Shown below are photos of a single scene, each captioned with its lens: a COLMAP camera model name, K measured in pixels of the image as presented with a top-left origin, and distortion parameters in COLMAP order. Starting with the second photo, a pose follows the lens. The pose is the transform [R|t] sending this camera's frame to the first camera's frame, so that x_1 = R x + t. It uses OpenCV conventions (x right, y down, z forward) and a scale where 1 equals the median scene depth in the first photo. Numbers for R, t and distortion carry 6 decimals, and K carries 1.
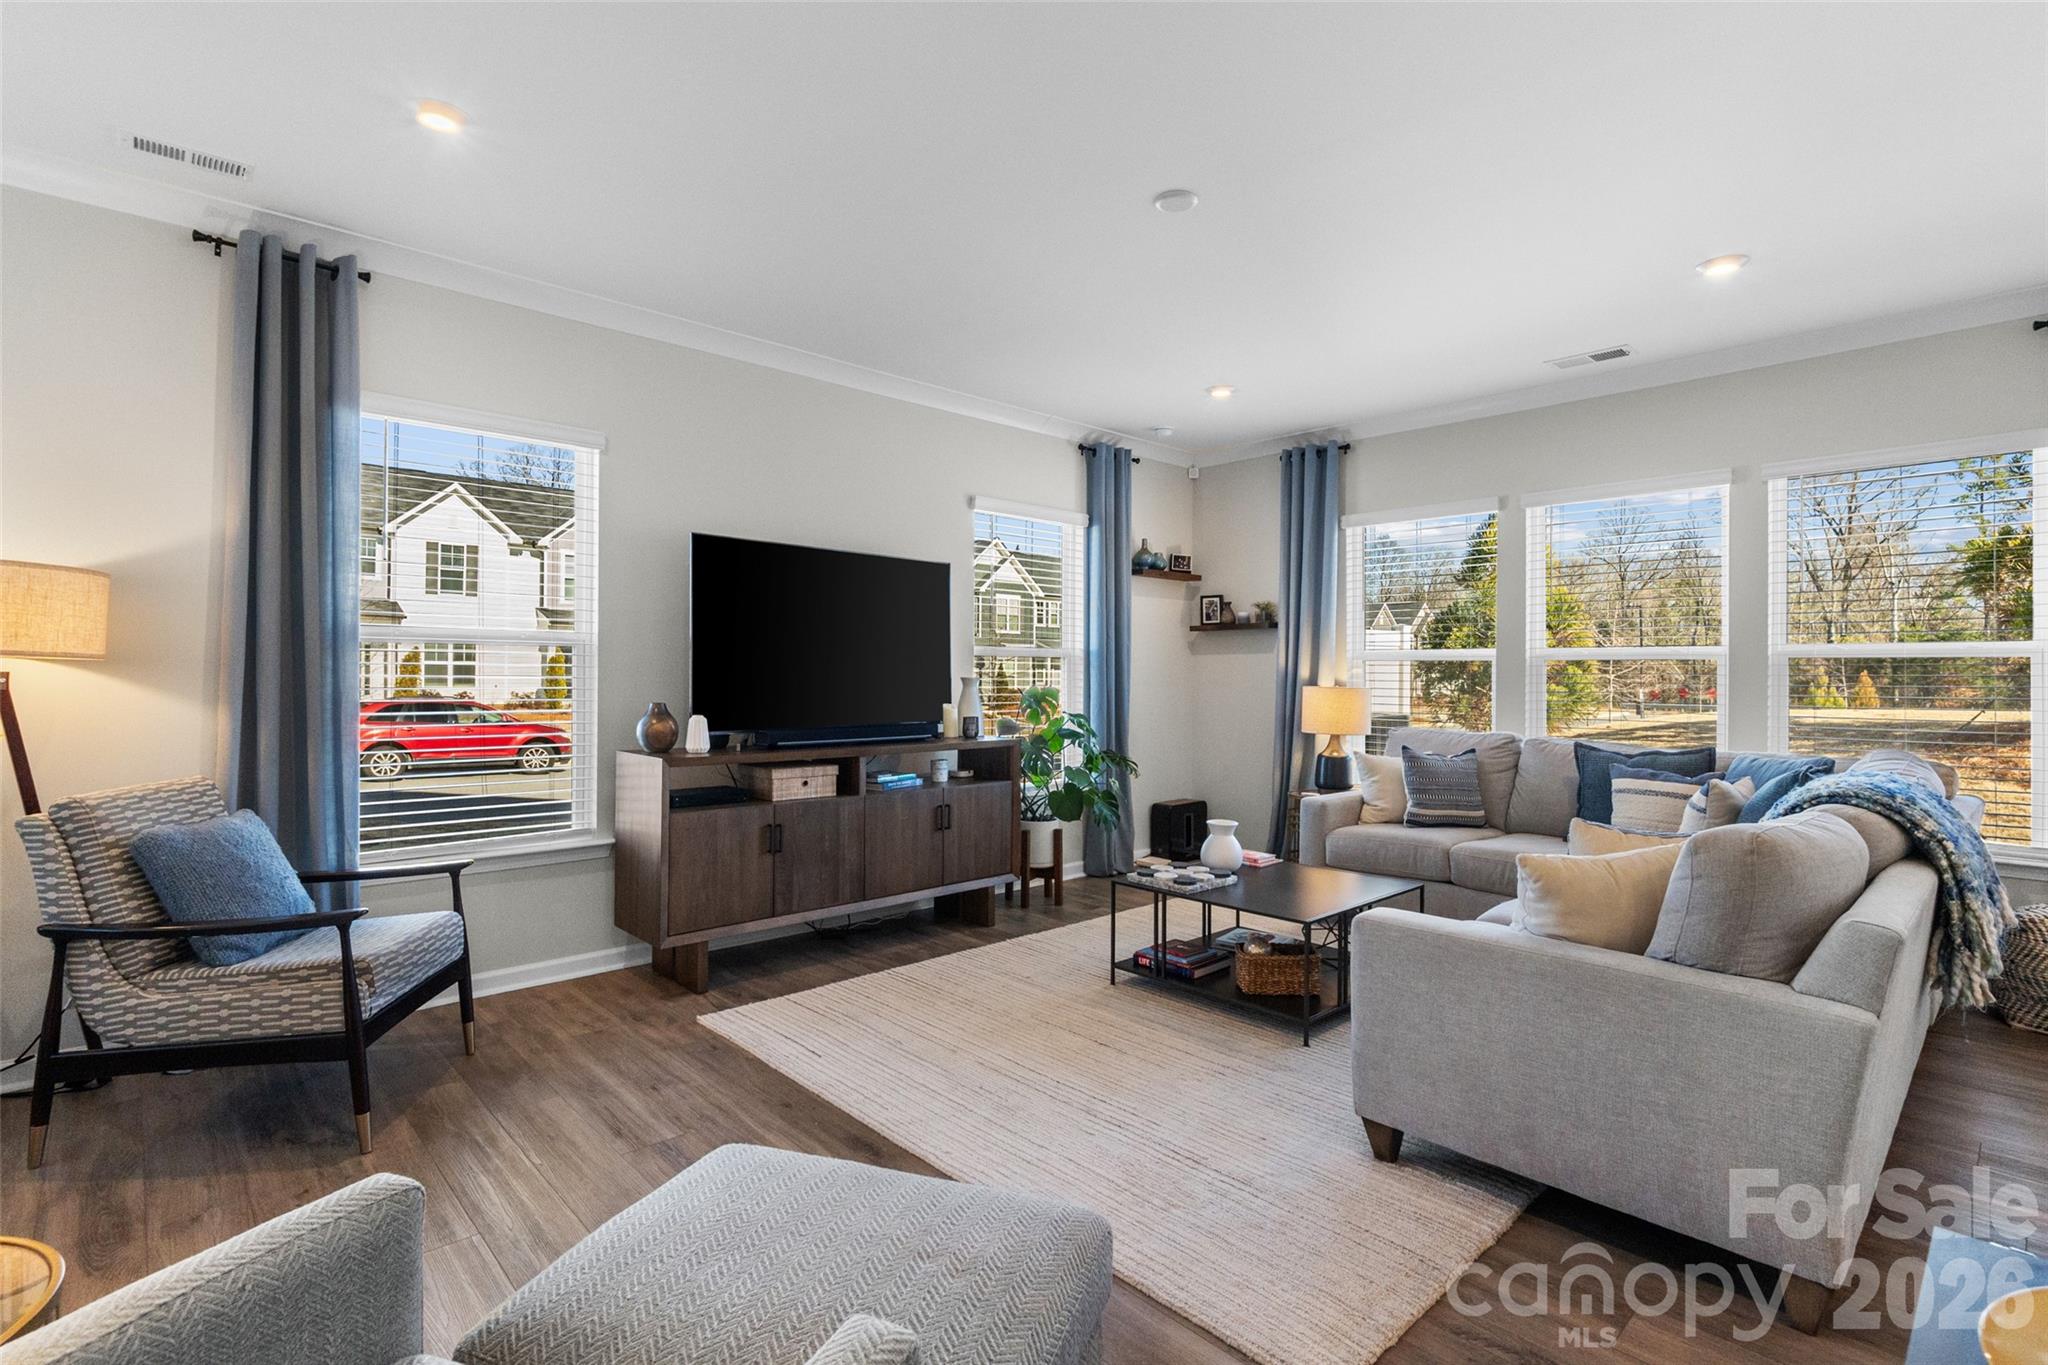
lens RADIAL K [[965.7, 0, 1022.6], [0, 965.7, 668.5], [0, 0, 1]] dist [-0.002672, 0.000084]
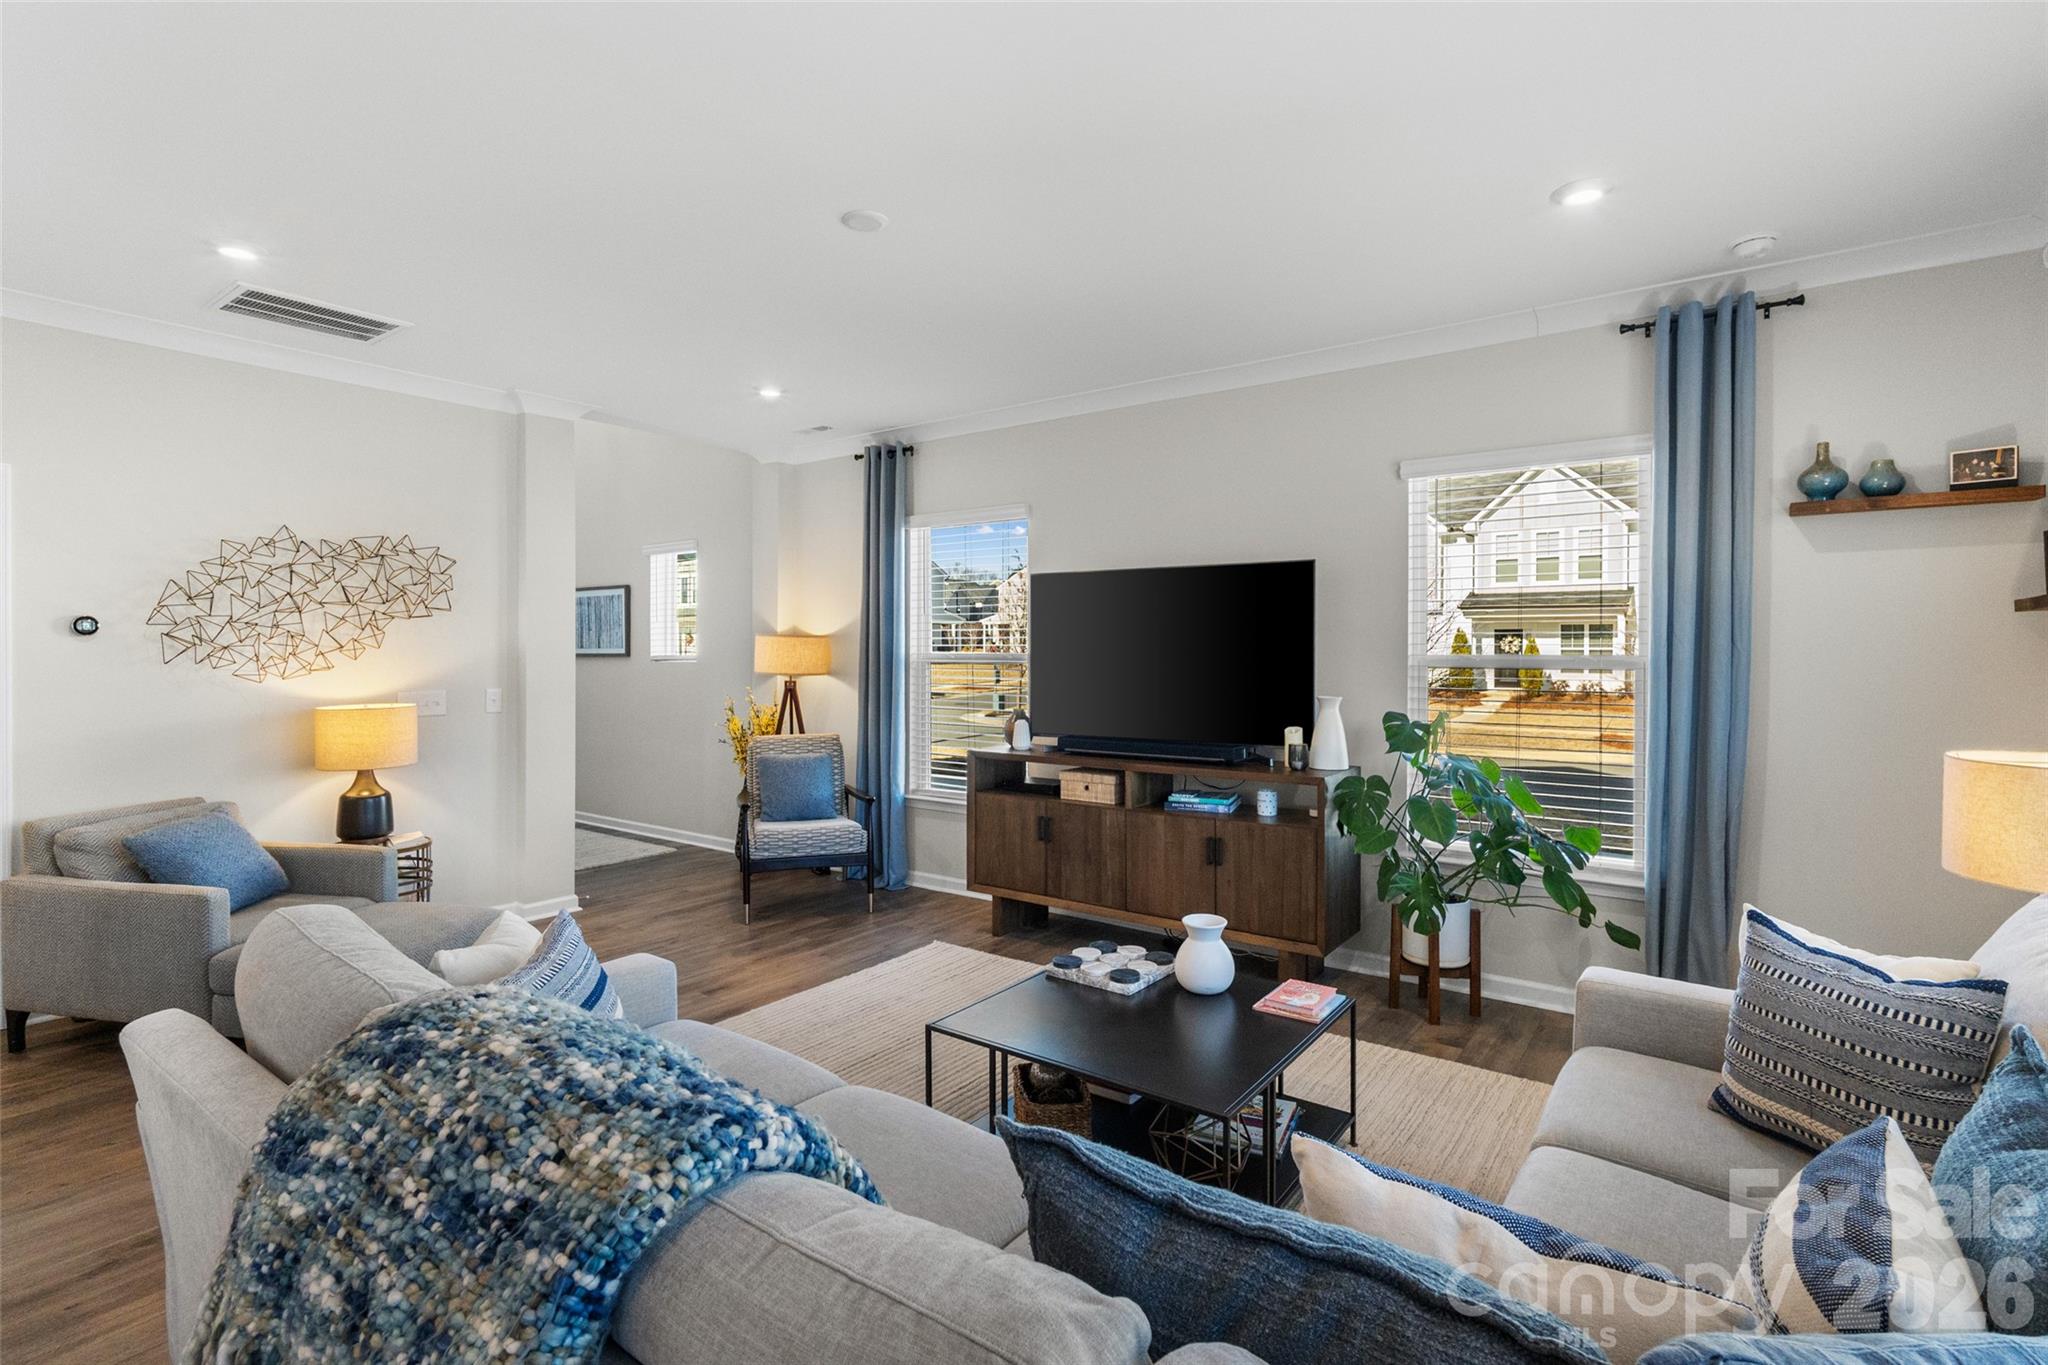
lens RADIAL K [[972.9, 0, 1029.6], [0, 972.9, 660.3], [0, 0, 1]] dist [-0.003096, -0.000266]
pose [[0.184922, 0.004626, -0.982742, 0.755429], [0.008048, 0.999948, 0.006221, -0.030755], [0.982720, -0.009060, 0.184875, 0.642893]]
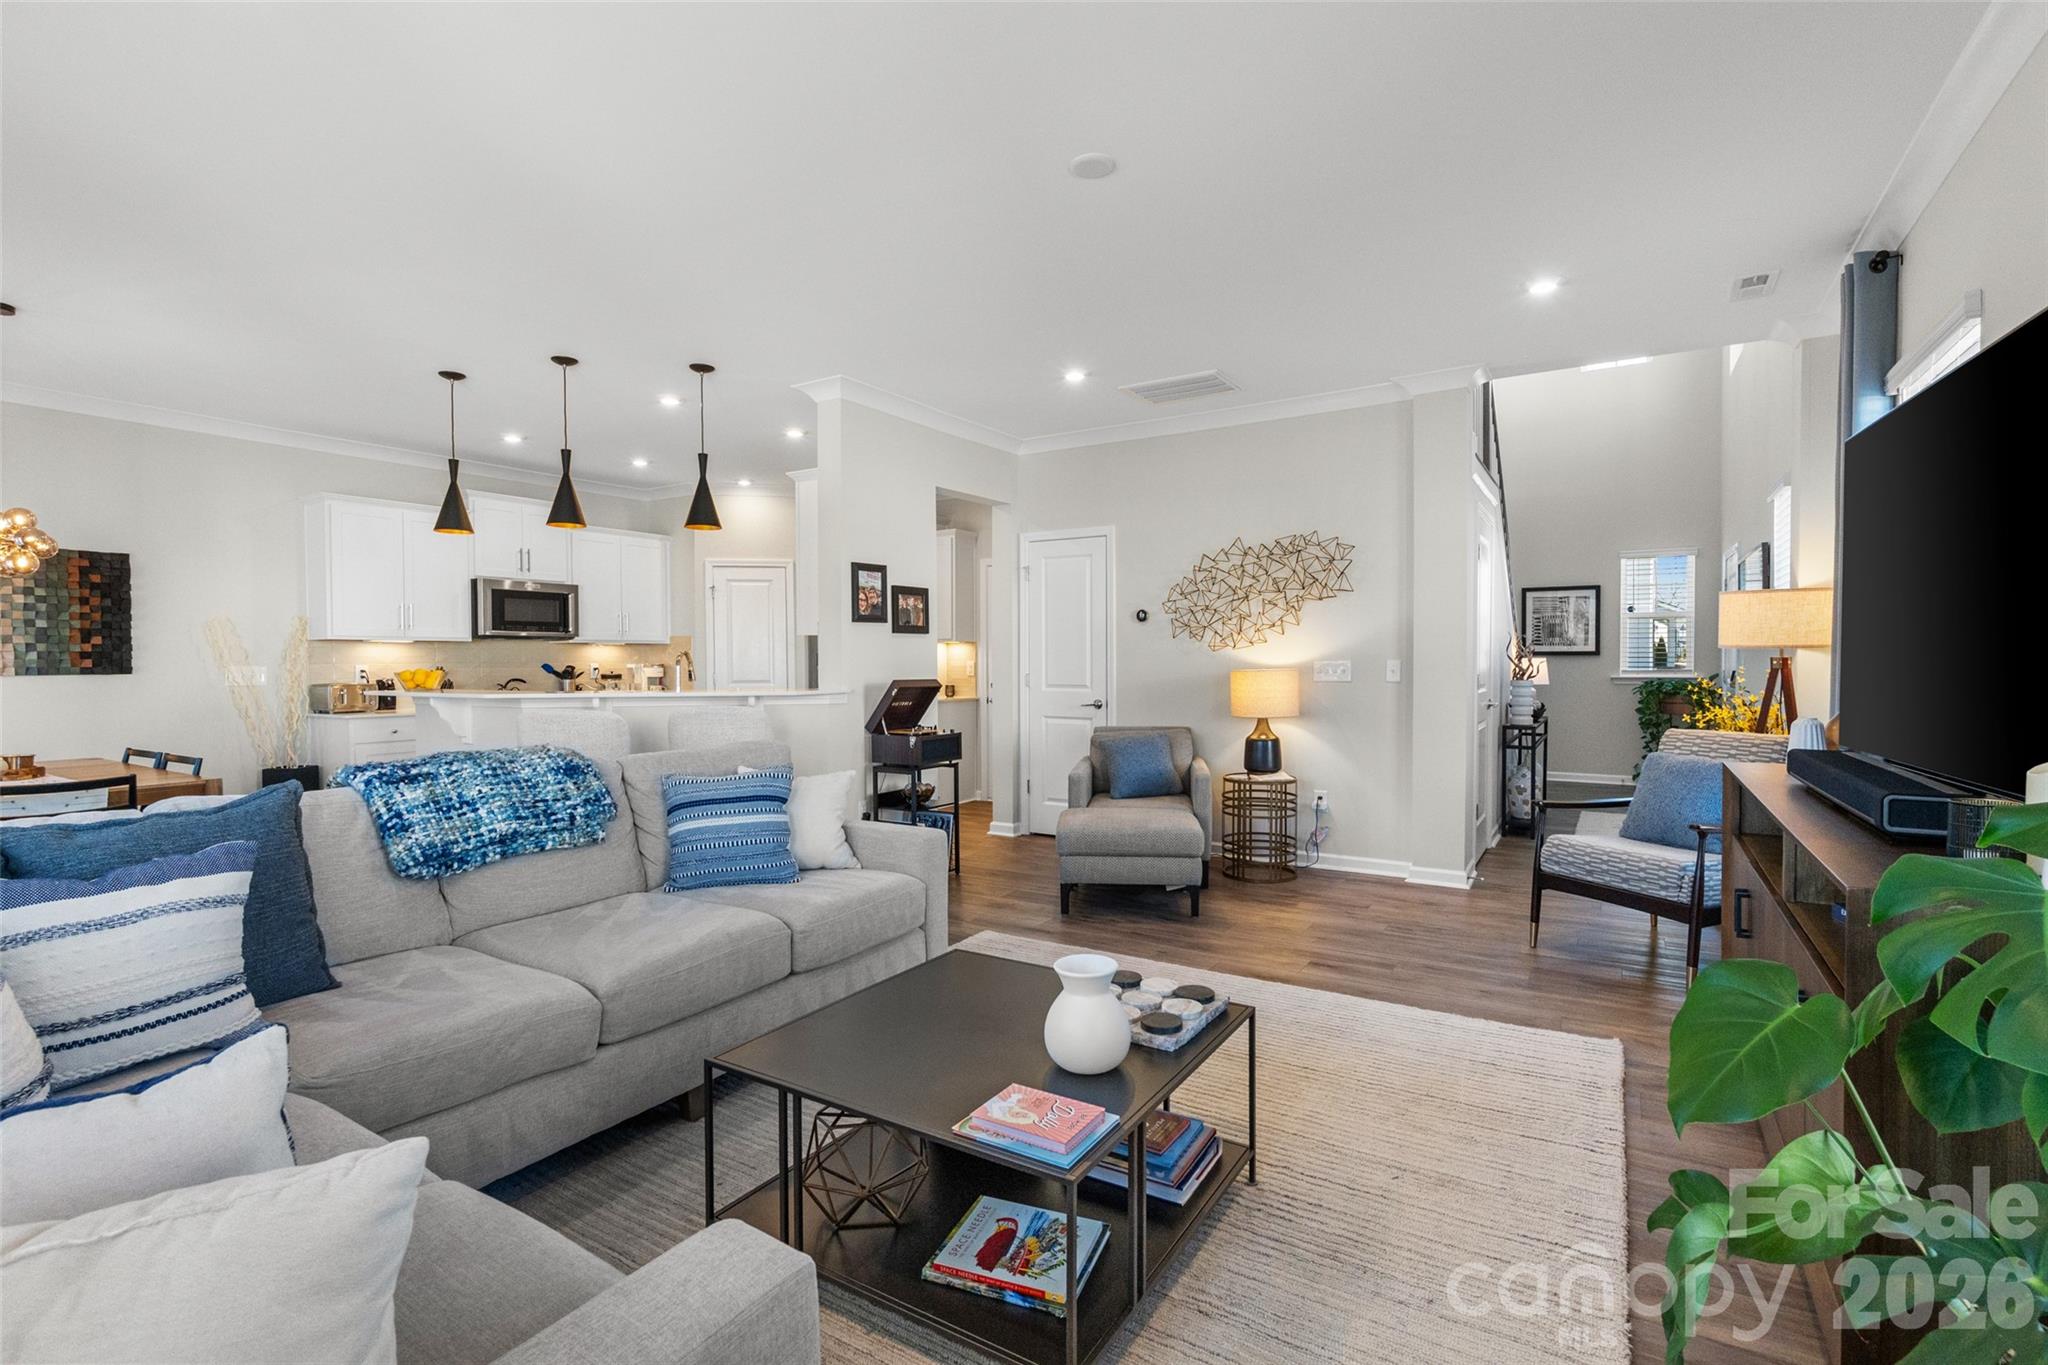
lens RADIAL K [[943.1, 0, 1018.1], [0, 943.1, 675.8], [0, 0, 1]] dist [-0.002771, 0.000205]
pose [[-0.967943, 0.004837, -0.251125, 0.309188], [0.002148, 0.999937, 0.010984, 0.007837], [0.251162, 0.010092, -0.967892, 1.245054]]
